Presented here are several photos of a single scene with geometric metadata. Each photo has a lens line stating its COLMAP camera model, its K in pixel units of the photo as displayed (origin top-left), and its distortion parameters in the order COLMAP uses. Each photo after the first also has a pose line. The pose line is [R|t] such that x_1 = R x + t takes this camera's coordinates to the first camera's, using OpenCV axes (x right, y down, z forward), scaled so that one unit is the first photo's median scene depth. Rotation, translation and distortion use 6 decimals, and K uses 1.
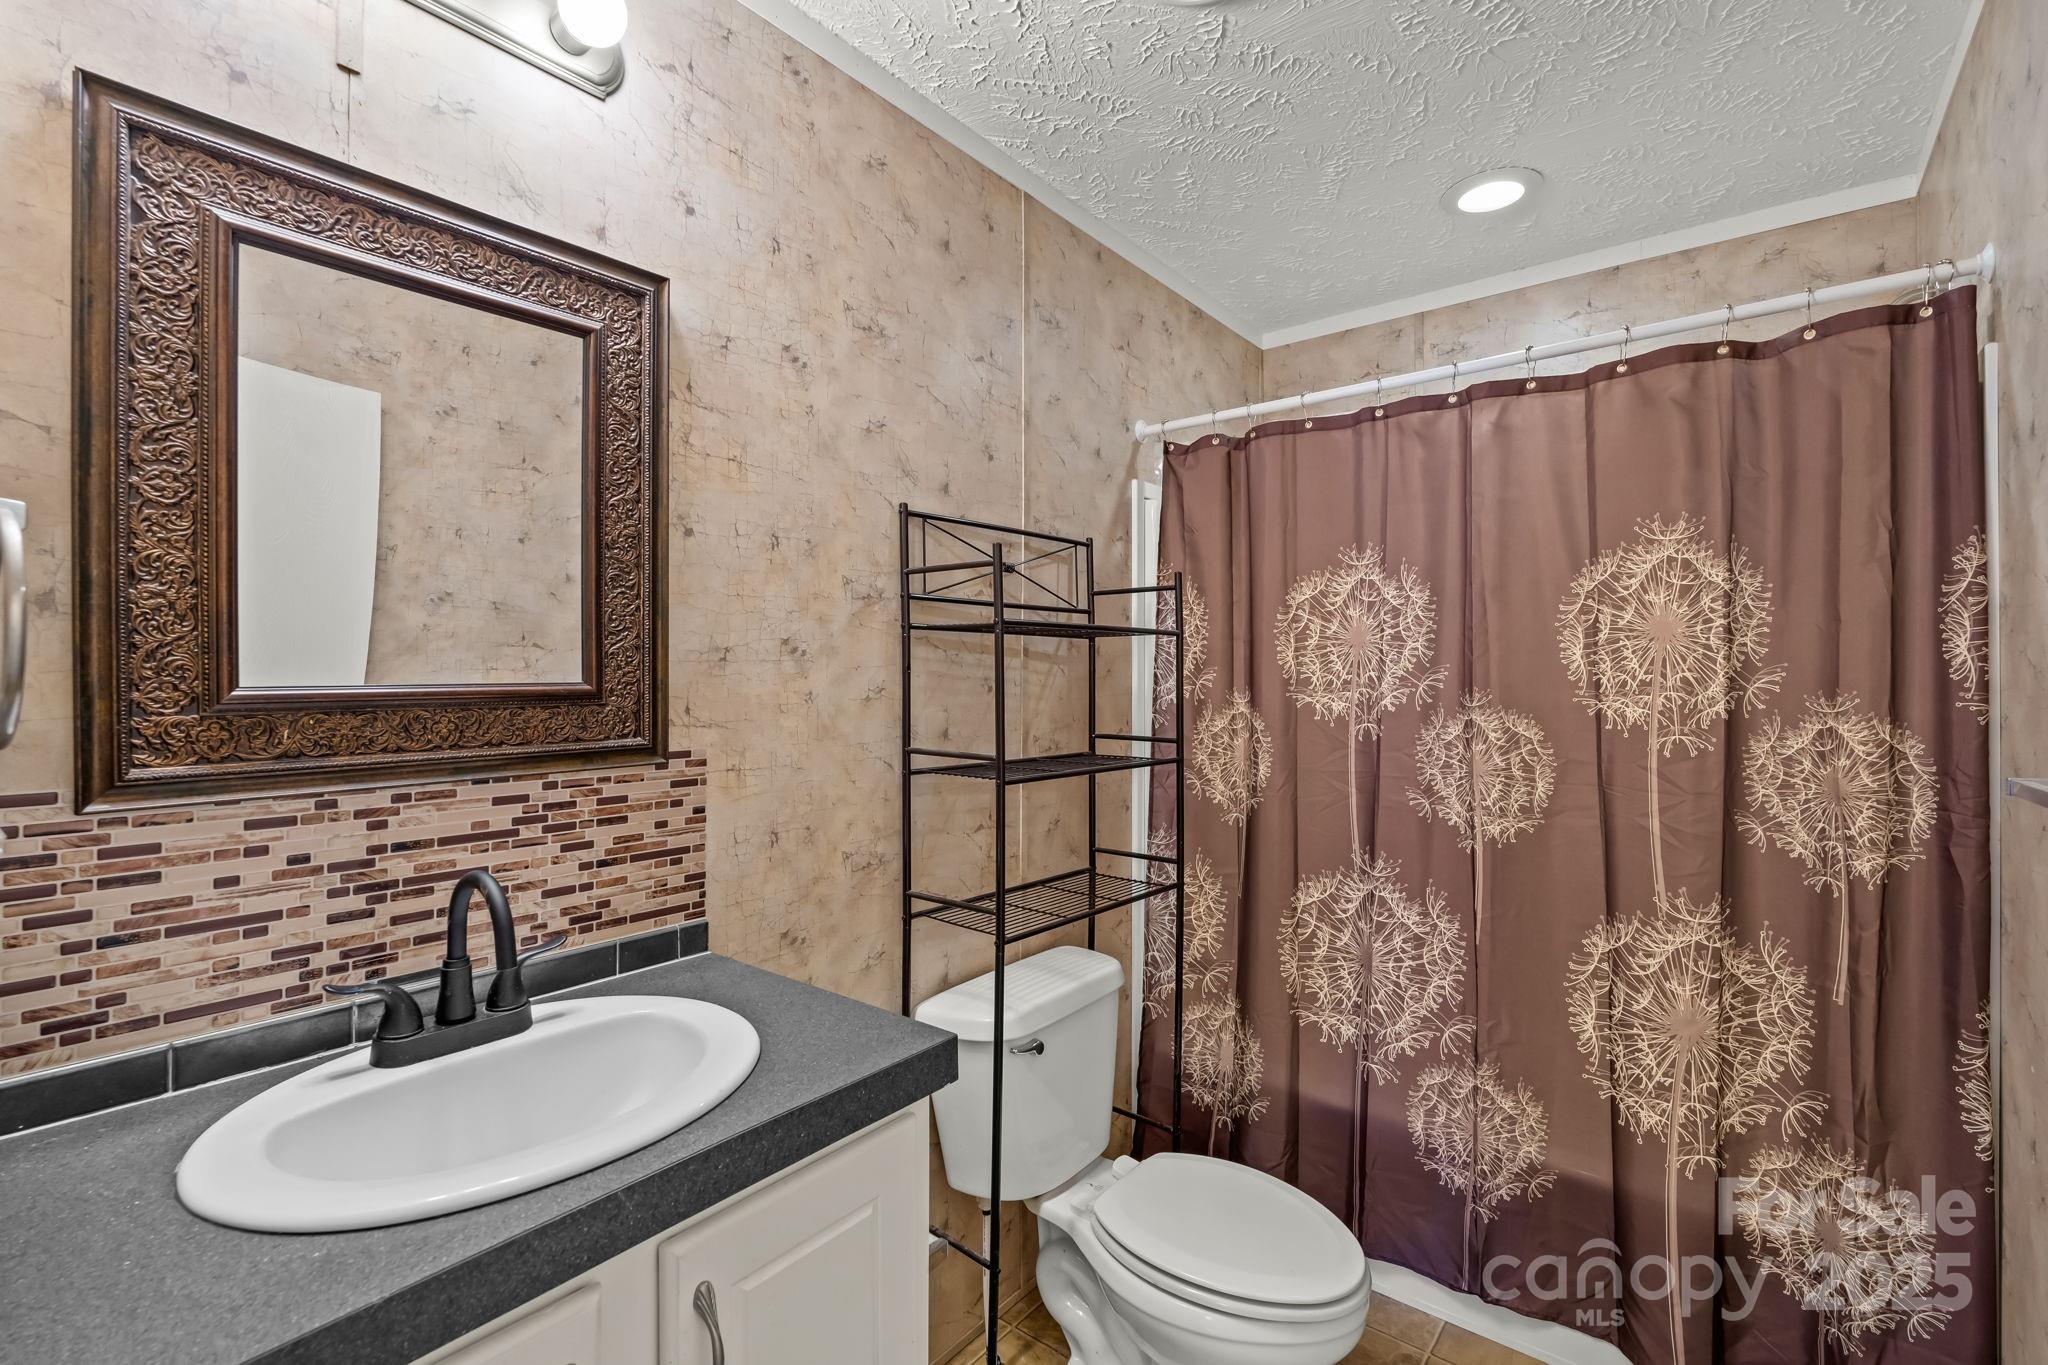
lens RADIAL K [[898.1, 0, 1012.4], [0, 898.1, 678.3], [0, 0, 1]] dist [-0.007563, 0.002537]
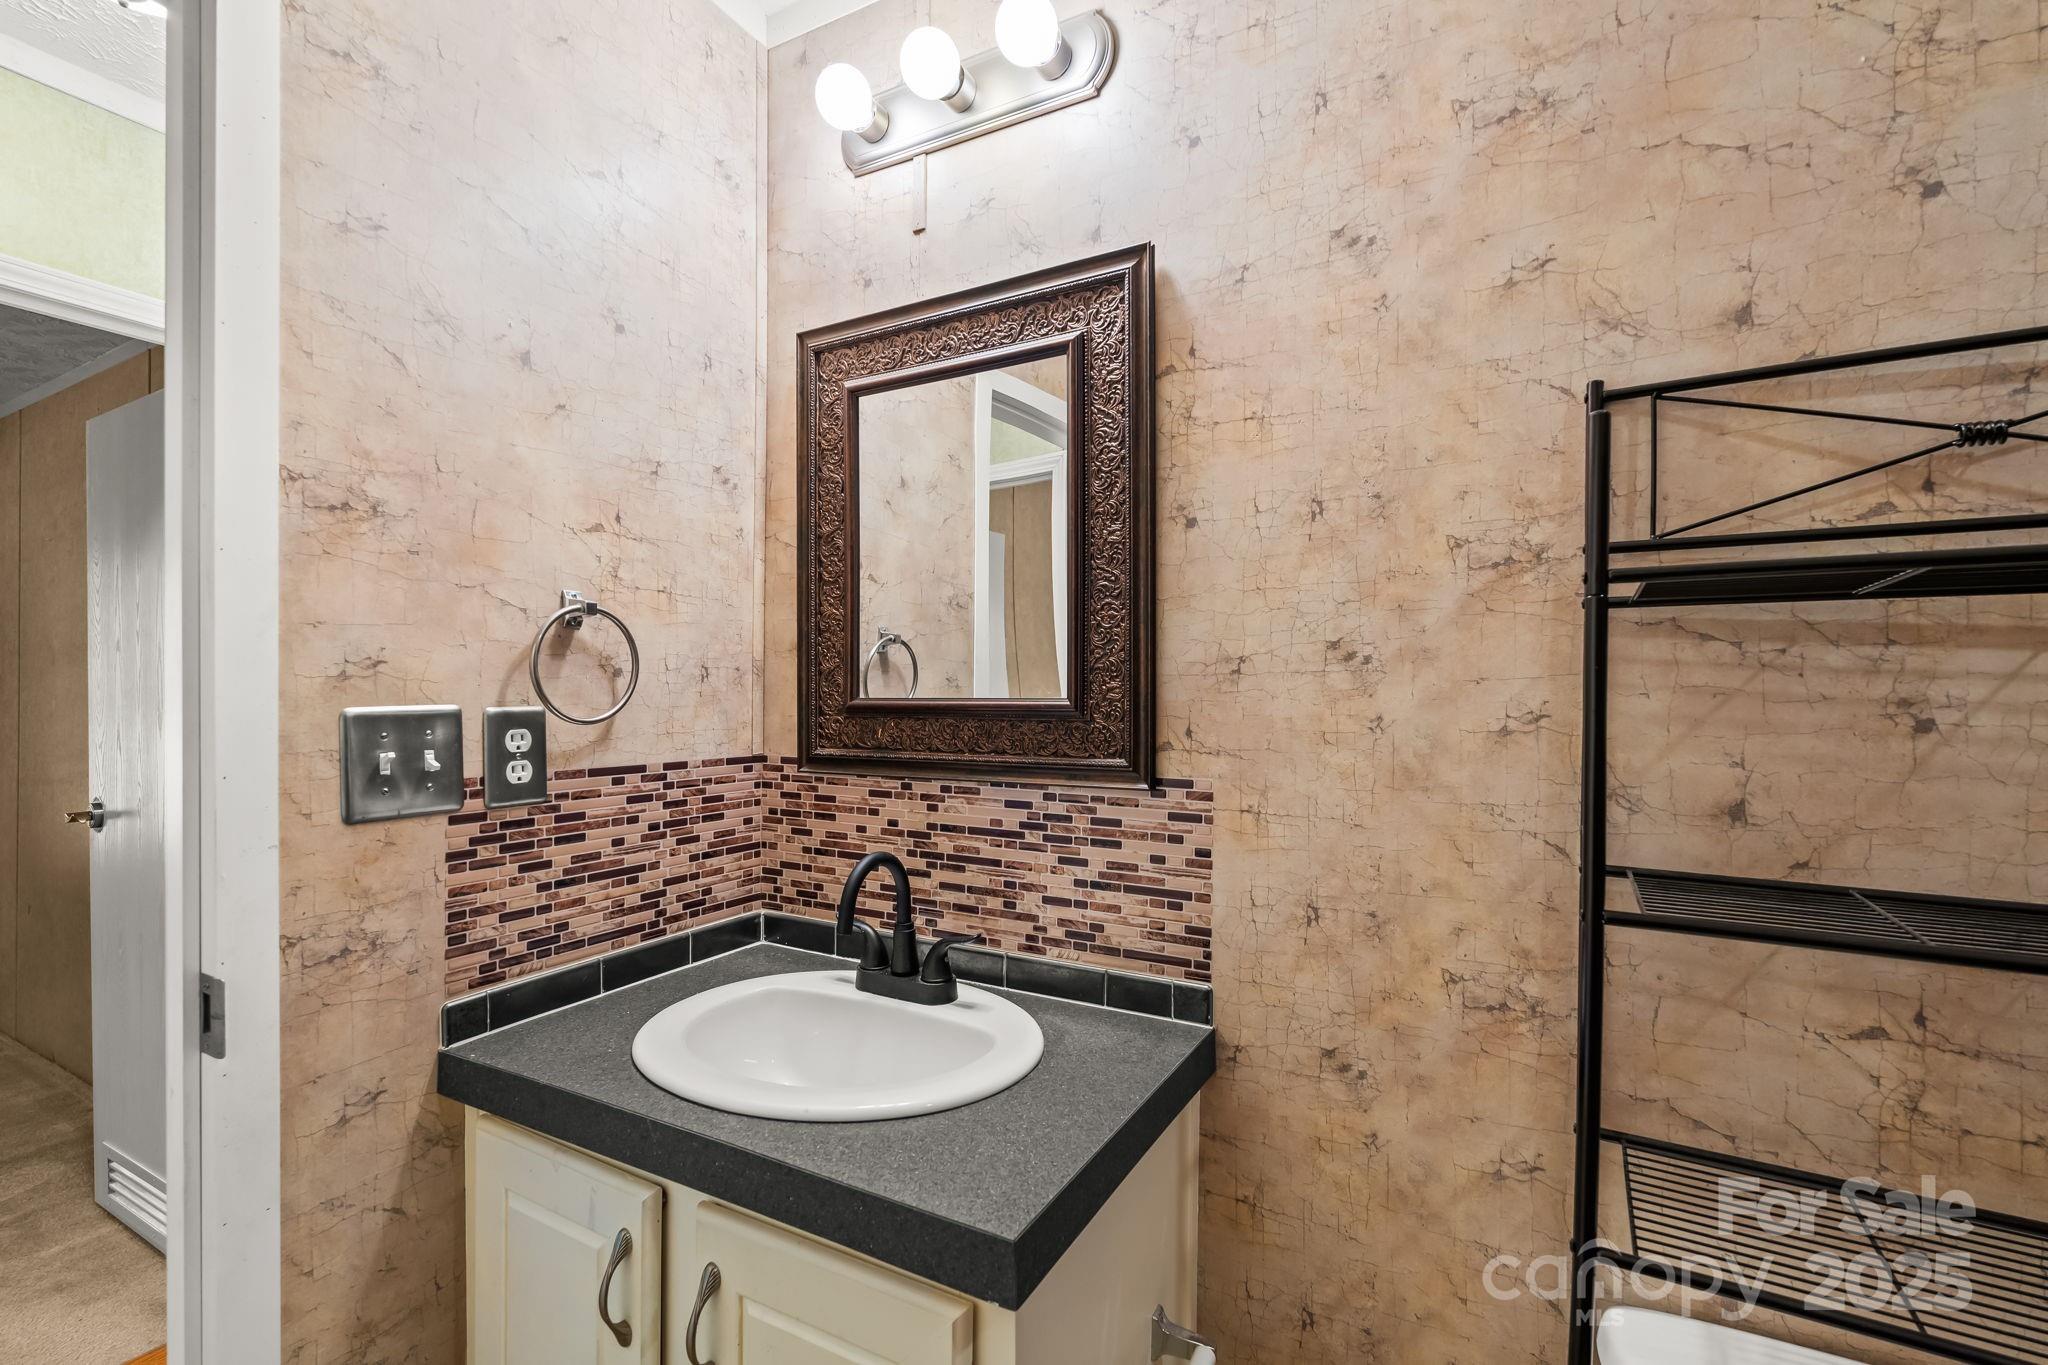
lens RADIAL K [[898.1, 0, 1021.6], [0, 898.1, 702.6], [0, 0, 1]] dist [-0.007563, 0.002537]
pose [[0.183852, 0.009748, -0.982906, 0.451870], [-0.009013, 0.999926, 0.008231, 0.001568], [0.982913, 0.007346, 0.183926, 0.696879]]
